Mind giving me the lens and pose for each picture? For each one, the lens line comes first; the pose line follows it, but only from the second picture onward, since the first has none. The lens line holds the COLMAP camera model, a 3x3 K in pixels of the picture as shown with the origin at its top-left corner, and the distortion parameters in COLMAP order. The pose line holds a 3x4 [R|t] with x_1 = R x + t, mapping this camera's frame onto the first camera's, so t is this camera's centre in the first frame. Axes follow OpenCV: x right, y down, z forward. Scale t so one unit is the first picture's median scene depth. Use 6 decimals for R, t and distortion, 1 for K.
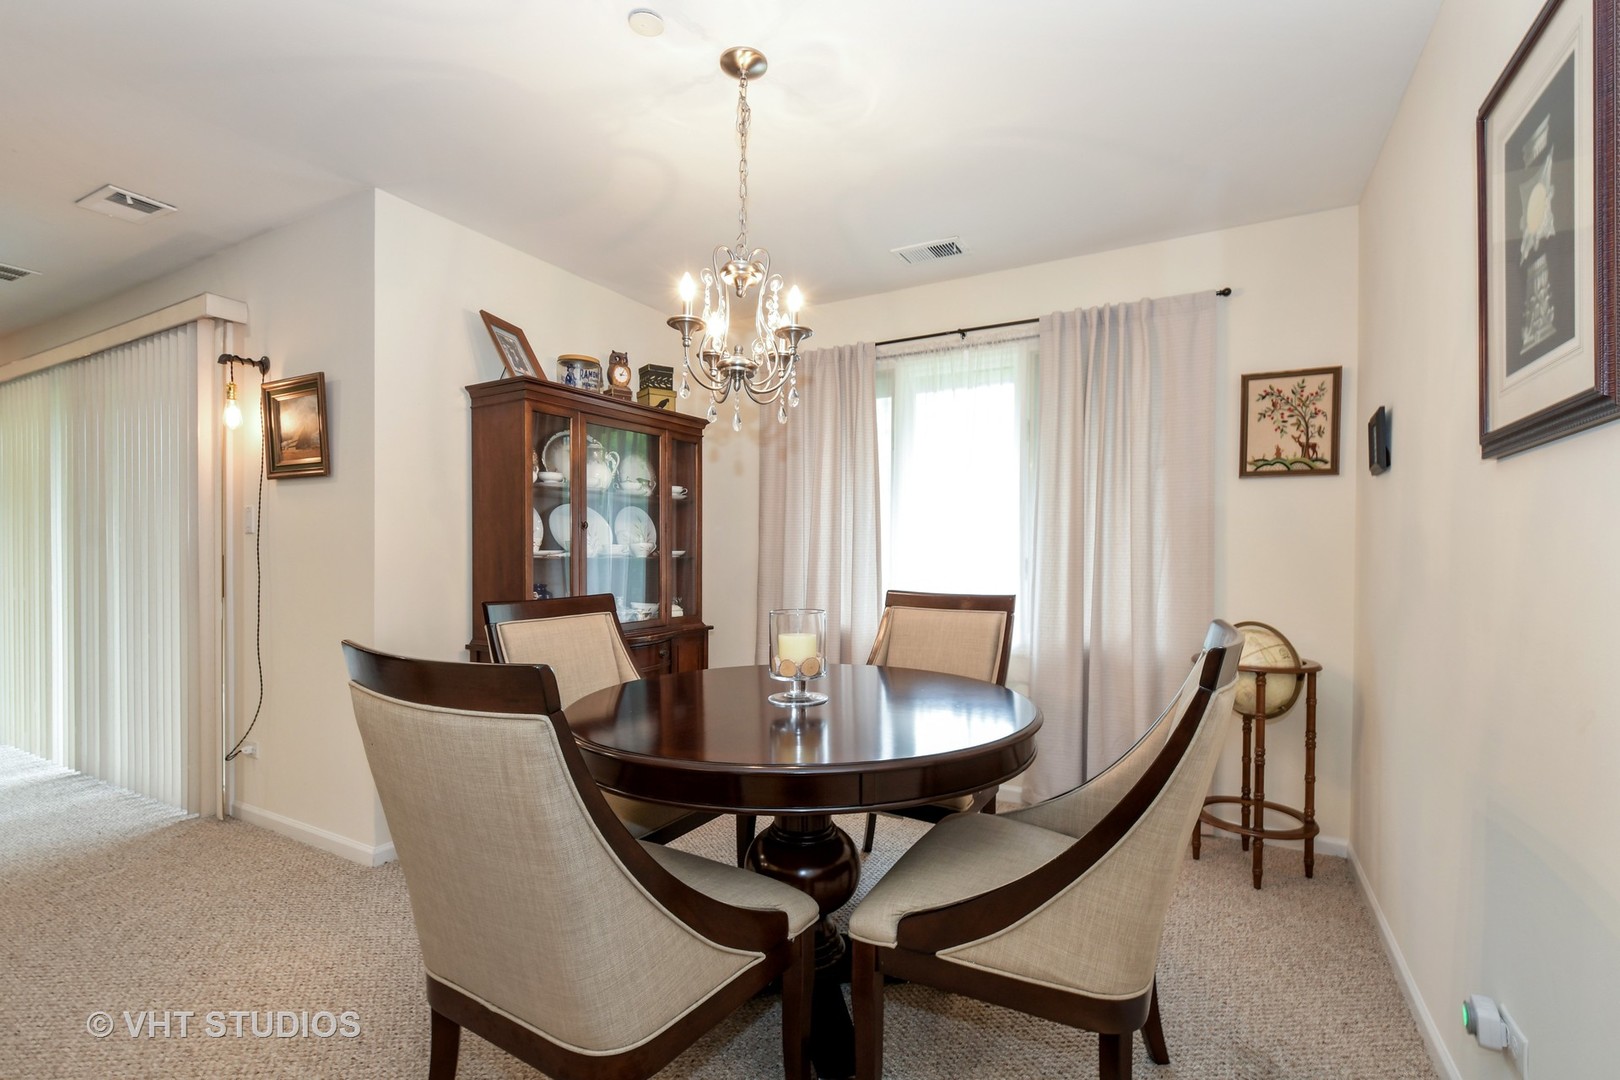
lens RADIAL K [[723.0, 0, 808.6], [0, 723.0, 537.5], [0, 0, 1]] dist [-0.000379, -0.000056]
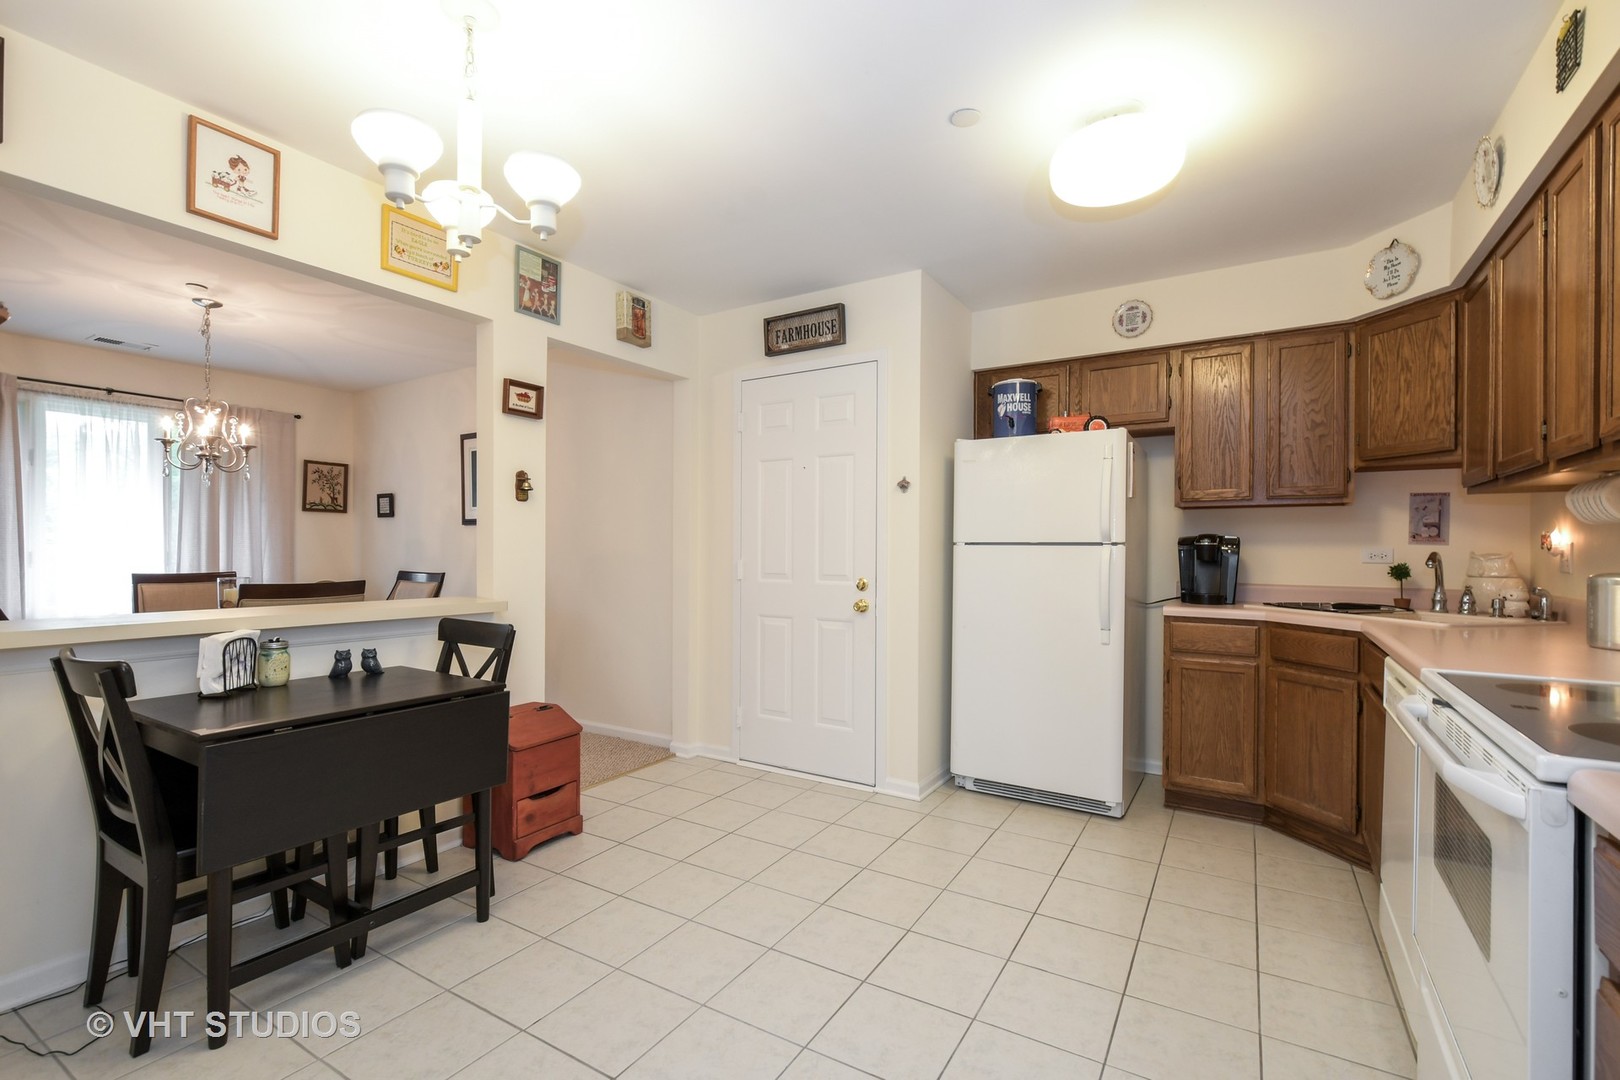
lens RADIAL K [[723.0, 0, 809.9], [0, 723.0, 547.2], [0, 0, 1]] dist [-0.000379, -0.000056]
pose [[0.042491, 0.008202, 0.999063, -1.367655], [0.006247, 0.999945, -0.008475, 0.044183], [-0.999077, 0.006602, 0.042437, -0.491479]]
